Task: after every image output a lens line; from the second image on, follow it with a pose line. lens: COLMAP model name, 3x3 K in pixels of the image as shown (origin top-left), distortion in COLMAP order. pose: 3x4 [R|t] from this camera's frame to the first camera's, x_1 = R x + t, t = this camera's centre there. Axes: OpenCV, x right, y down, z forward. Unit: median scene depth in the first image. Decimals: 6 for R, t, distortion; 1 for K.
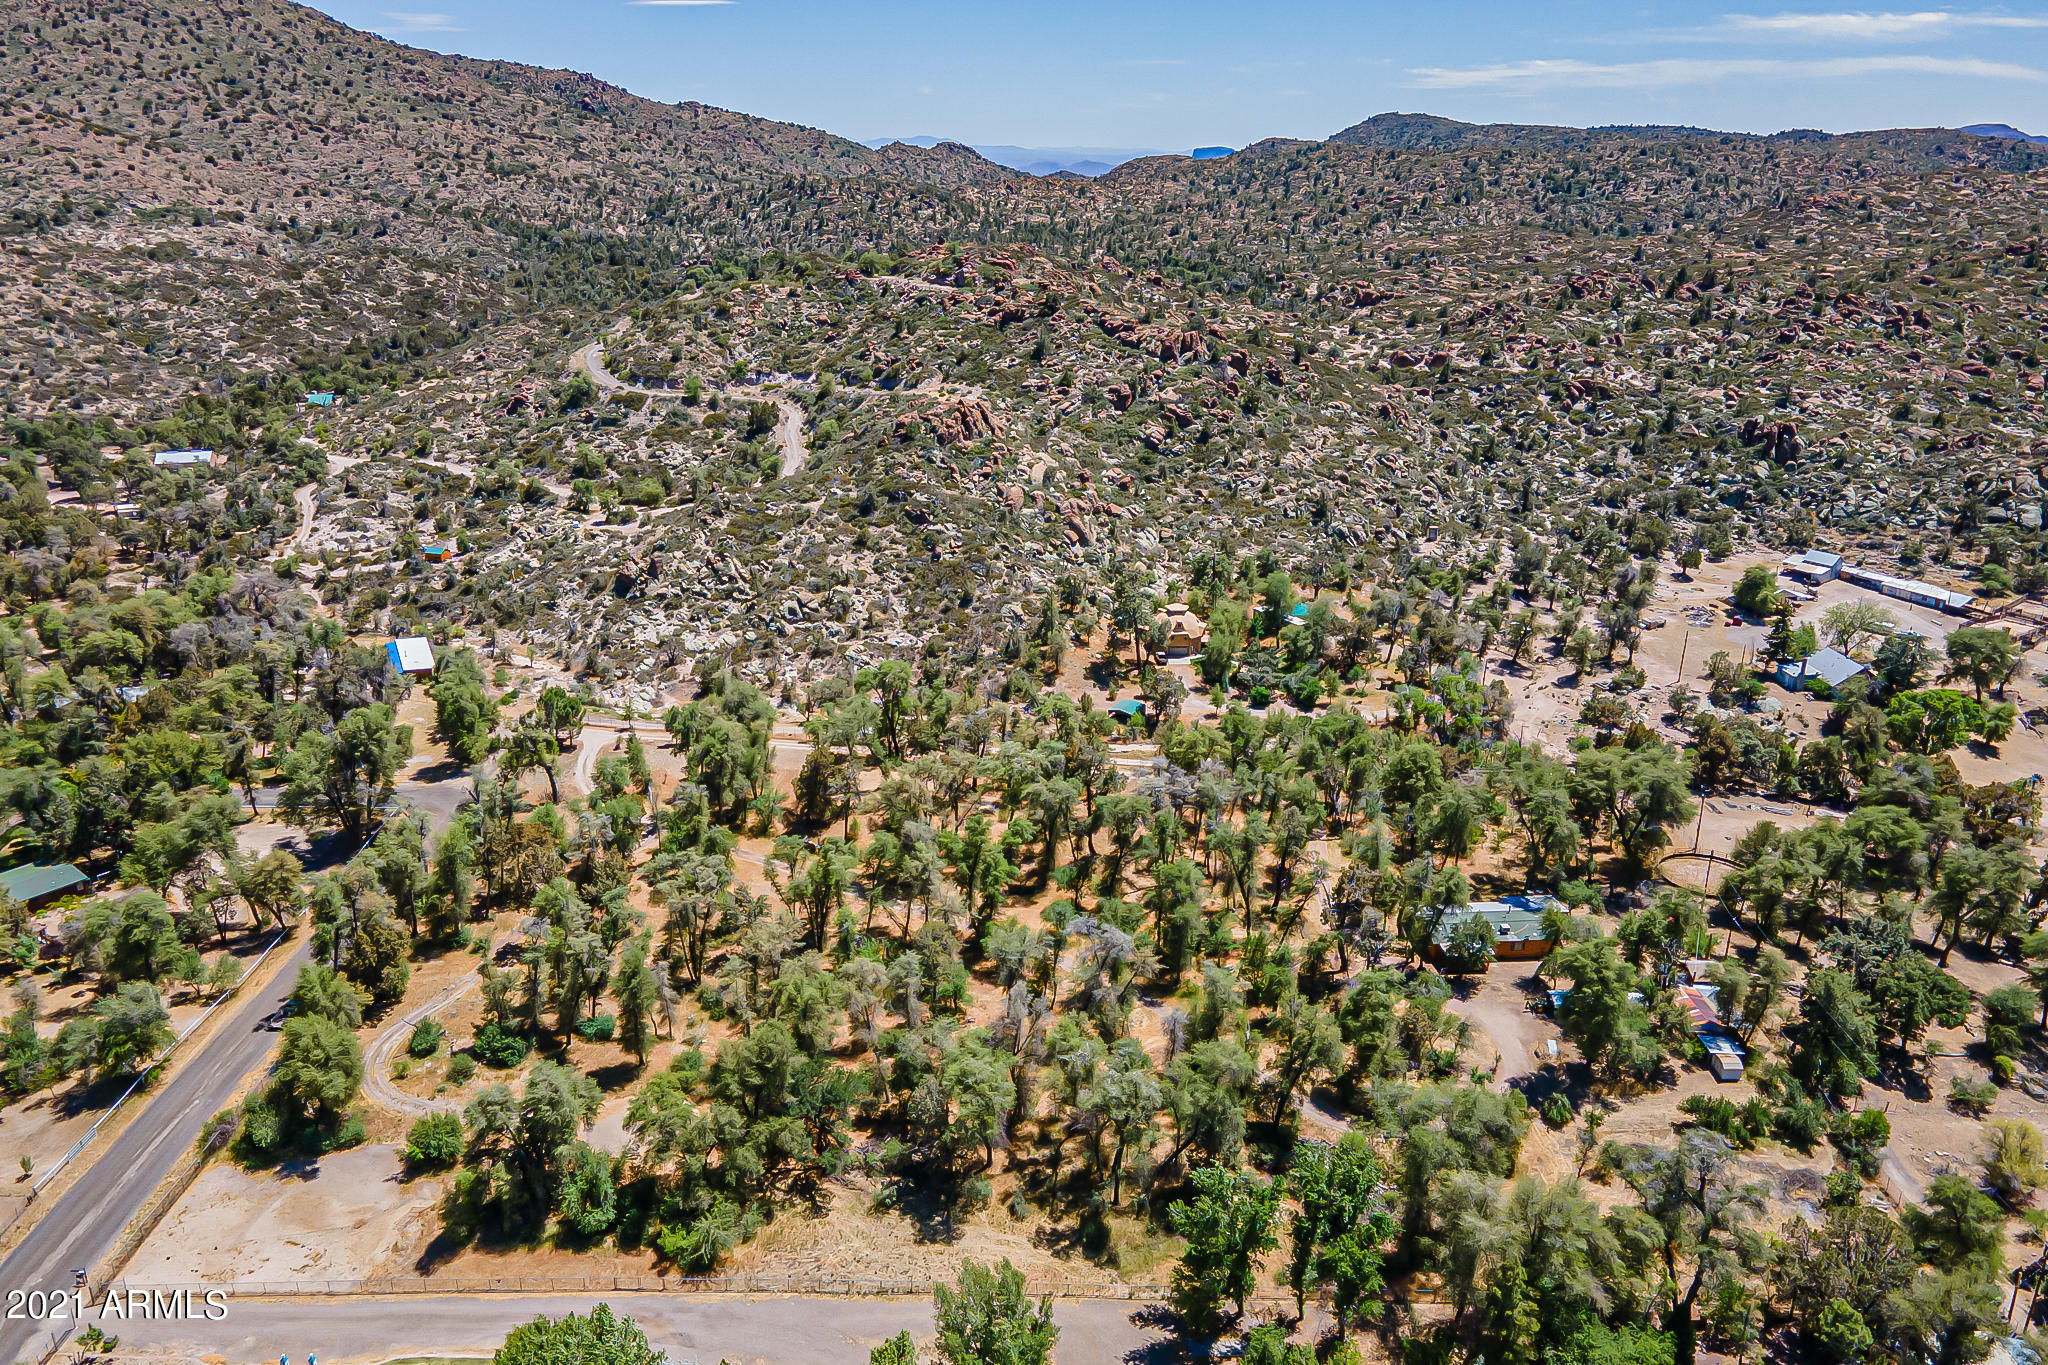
lens RADIAL K [[1572.4, 0, 1022.2], [0, 1572.4, 564.2], [0, 0, 1]] dist [0.003329, 0.069899]
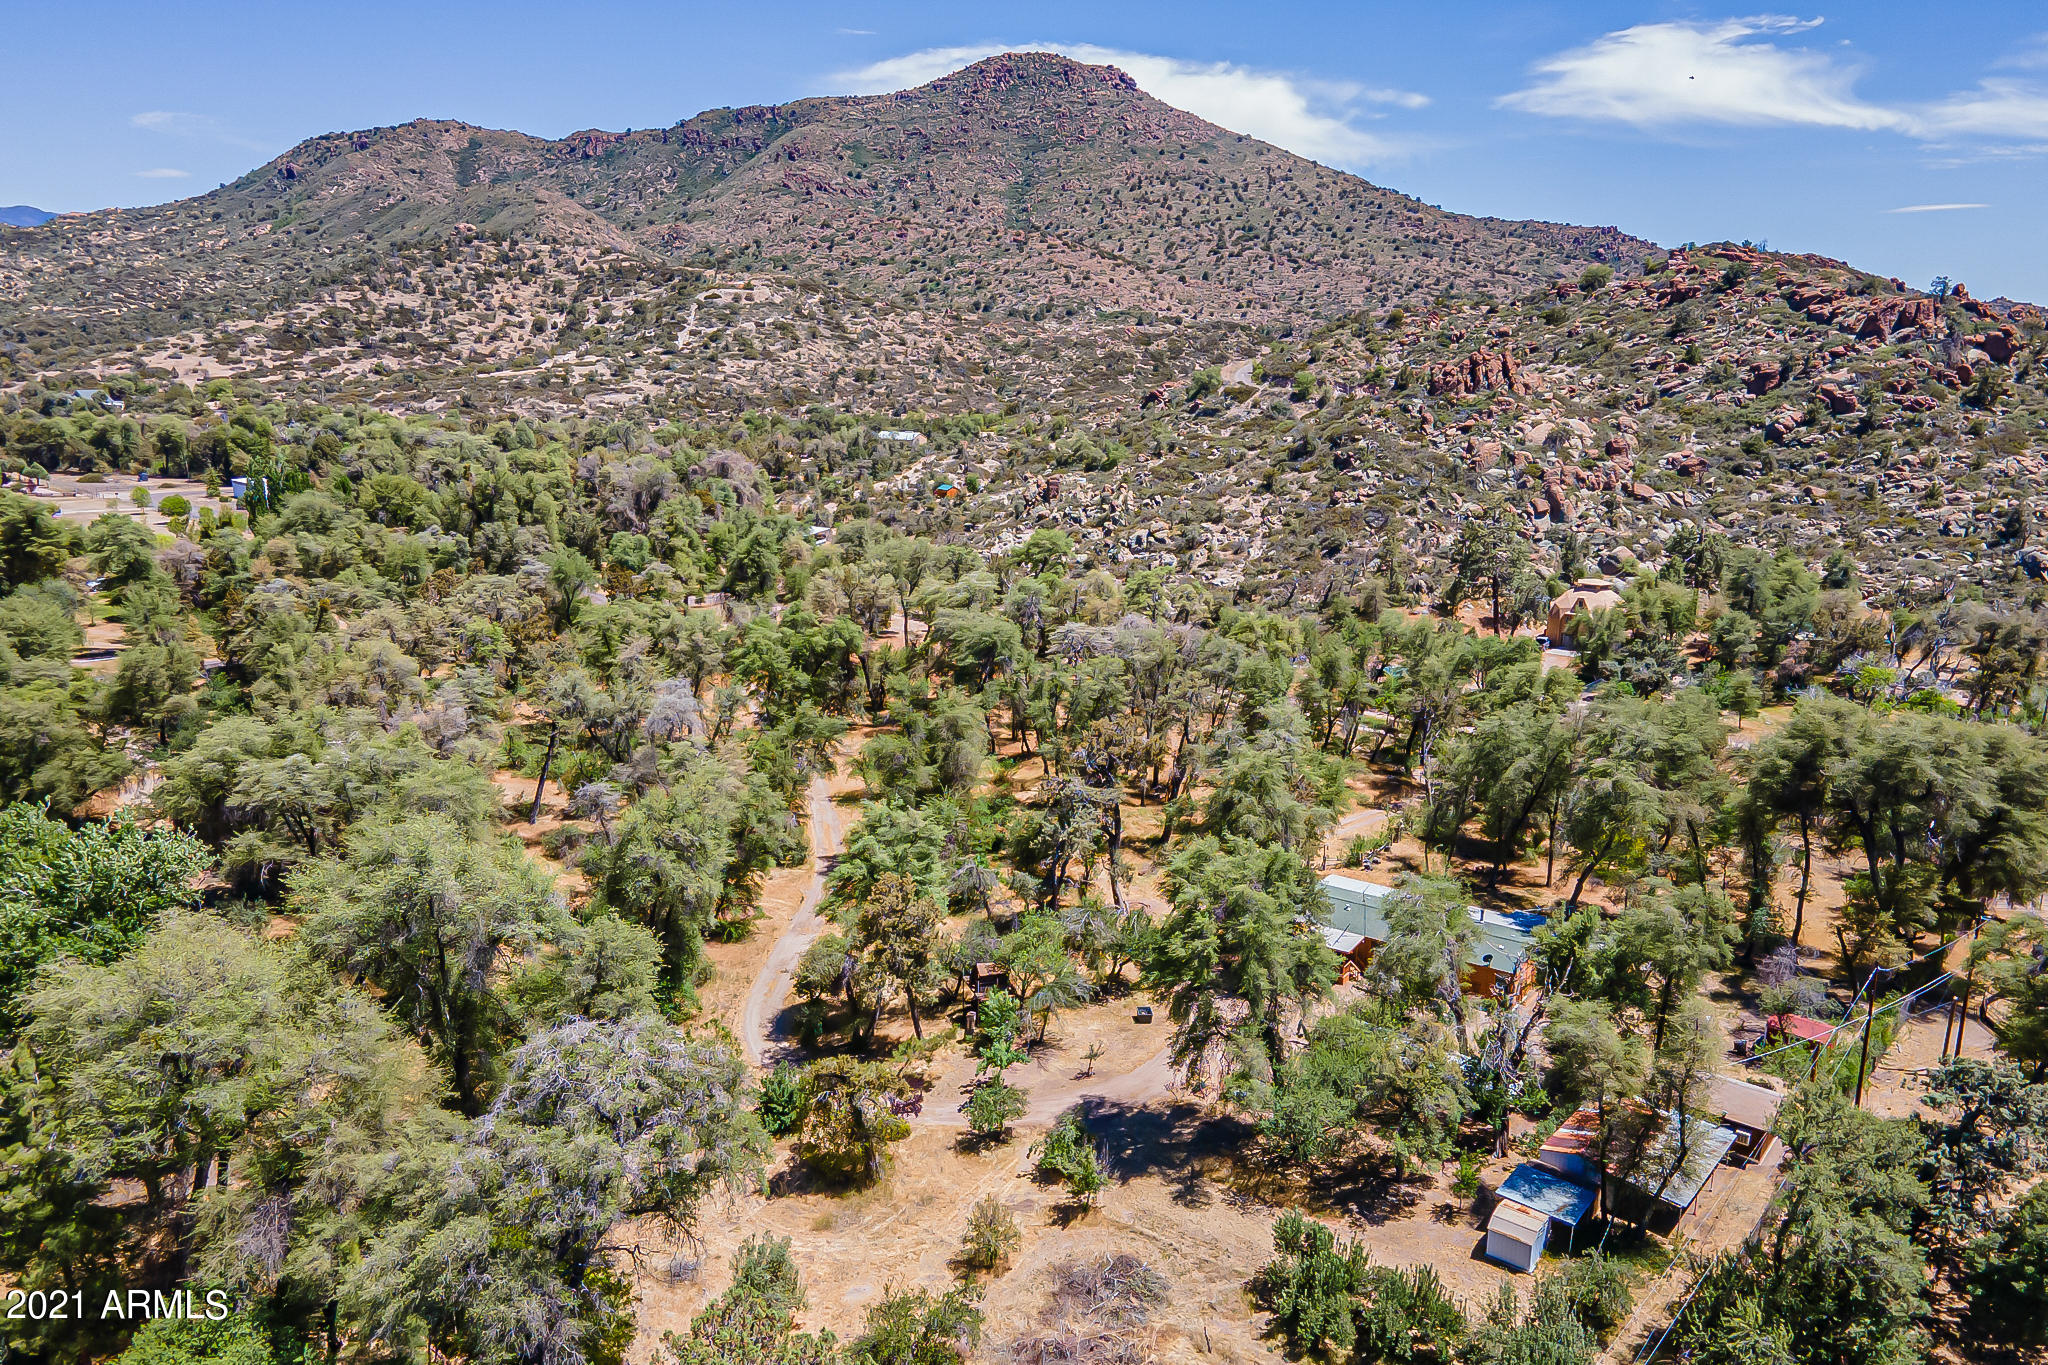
lens RADIAL K [[1572.4, 0, 1022.2], [0, 1572.4, 564.2], [0, 0, 1]] dist [0.003329, 0.069899]
pose [[0.761330, 0.101827, -0.640318, 0.254696], [-0.193253, 0.978340, -0.074195, 0.087074], [0.618894, 0.180230, 0.764518, 0.247654]]
